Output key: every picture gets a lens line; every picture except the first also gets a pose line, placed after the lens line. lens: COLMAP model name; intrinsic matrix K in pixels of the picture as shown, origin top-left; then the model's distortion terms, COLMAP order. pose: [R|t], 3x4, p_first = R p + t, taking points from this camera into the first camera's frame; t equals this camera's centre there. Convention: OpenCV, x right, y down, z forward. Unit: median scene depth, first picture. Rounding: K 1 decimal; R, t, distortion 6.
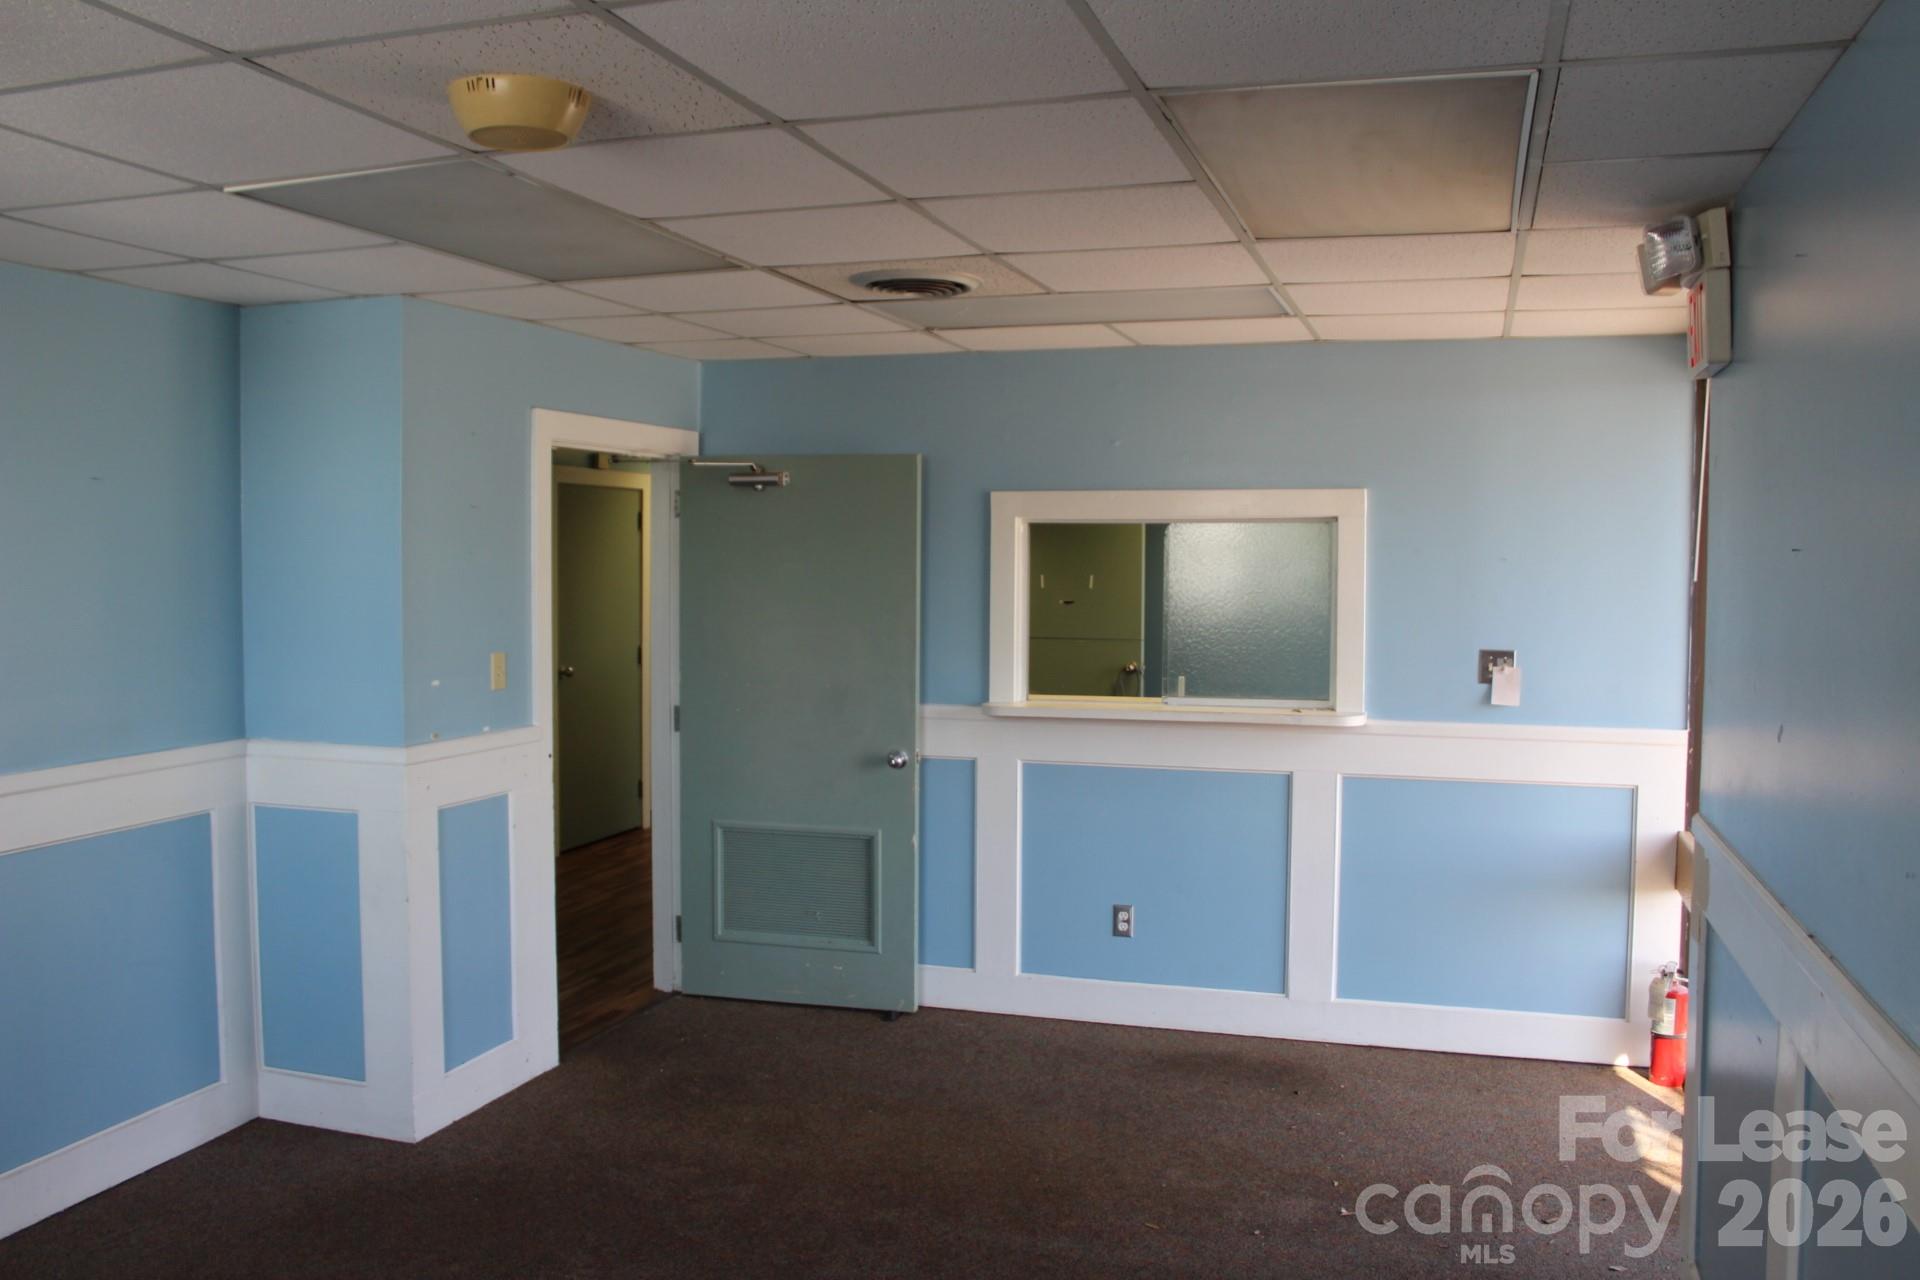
lens RADIAL K [[1589.6, 0, 954.2], [0, 1589.6, 617.7], [0, 0, 1]] dist [-0.163188, 0.130014]
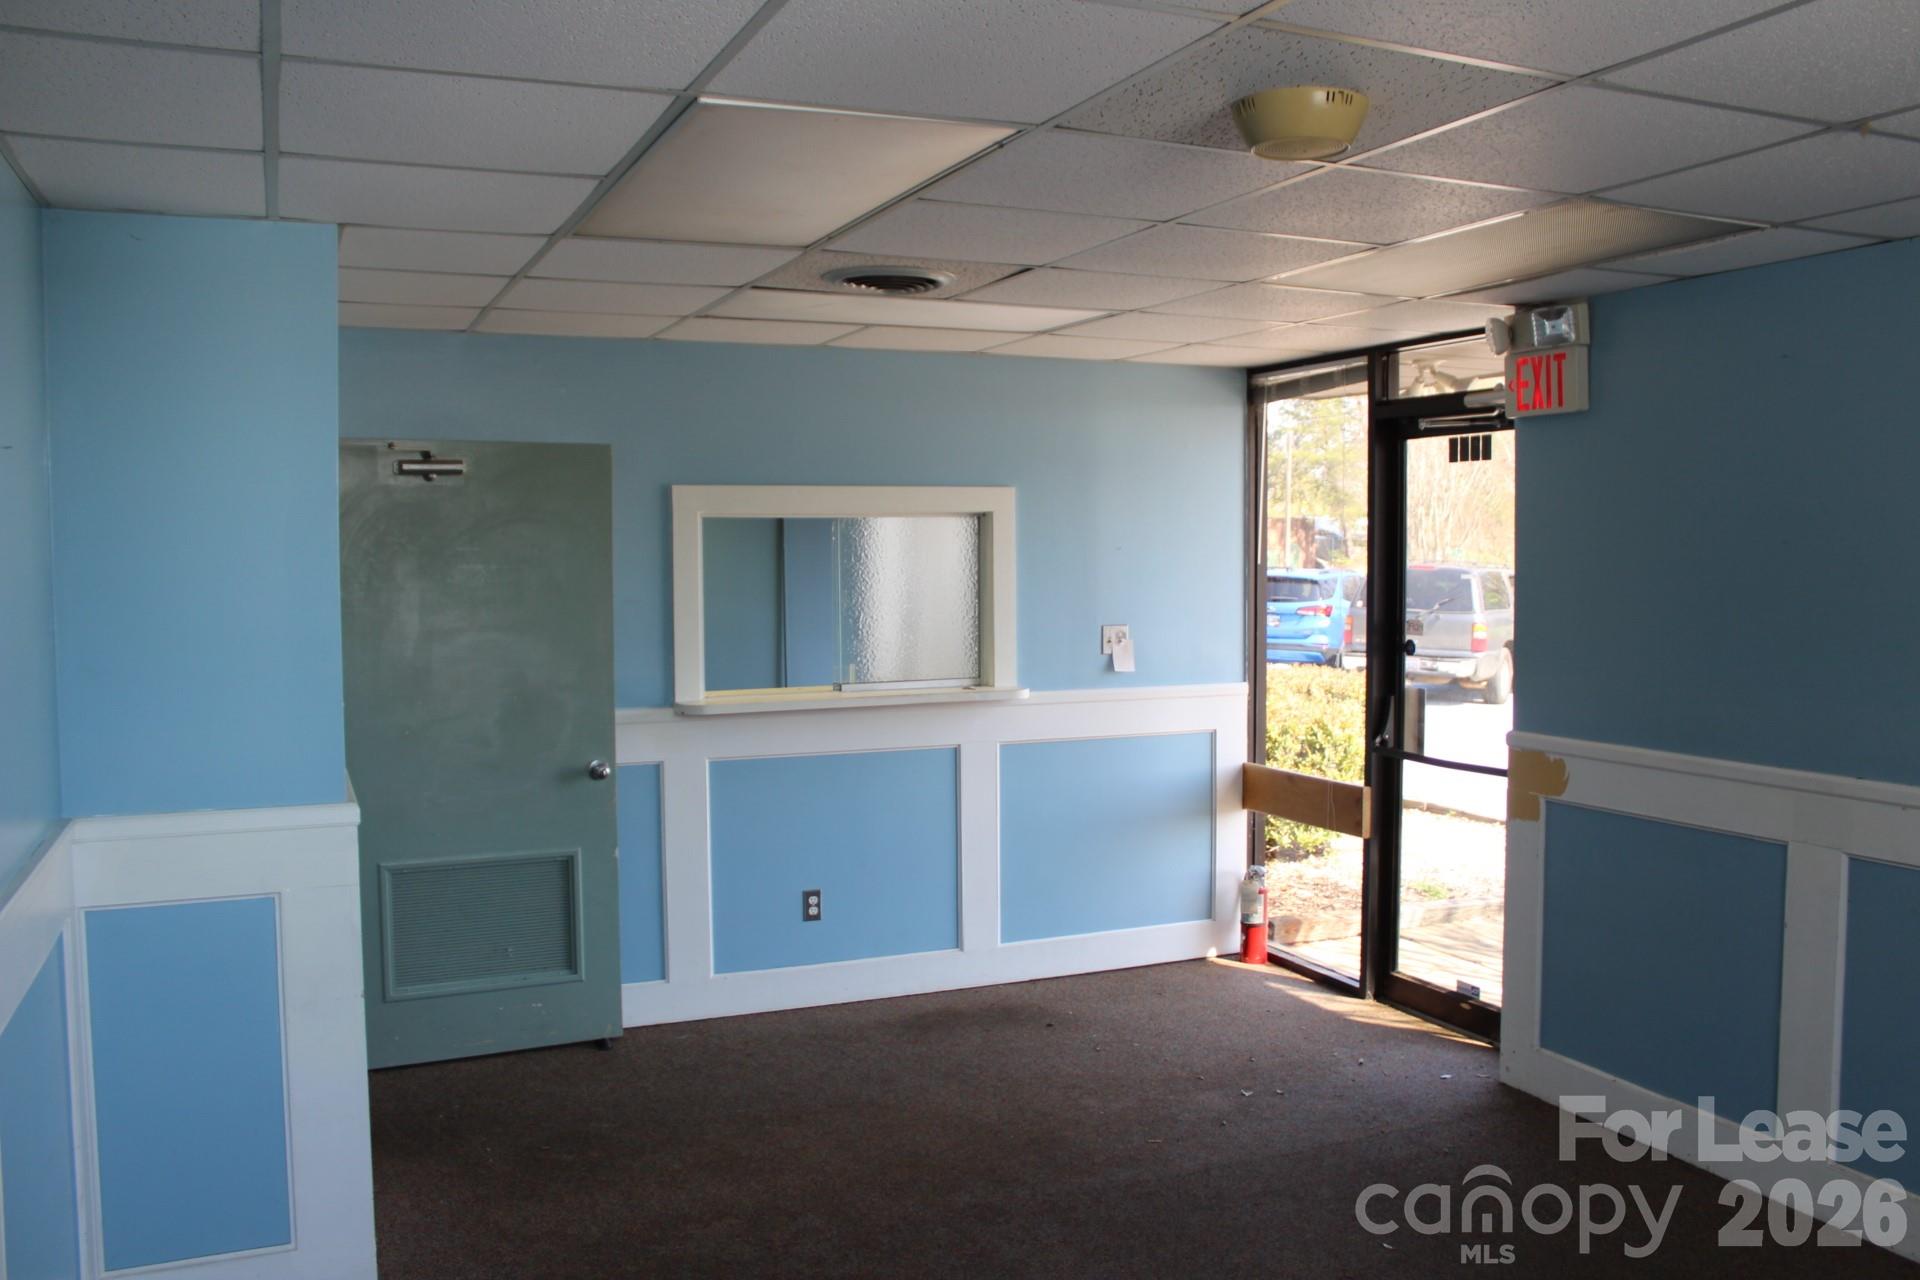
lens RADIAL K [[1589.6, 0, 954.2], [0, 1589.6, 617.7], [0, 0, 1]] dist [-0.163188, 0.130014]
pose [[0.751106, -0.038394, 0.659065, -0.511408], [0.035651, 0.999210, 0.017578, -0.009915], [-0.659219, 0.010293, 0.751881, 0.170456]]
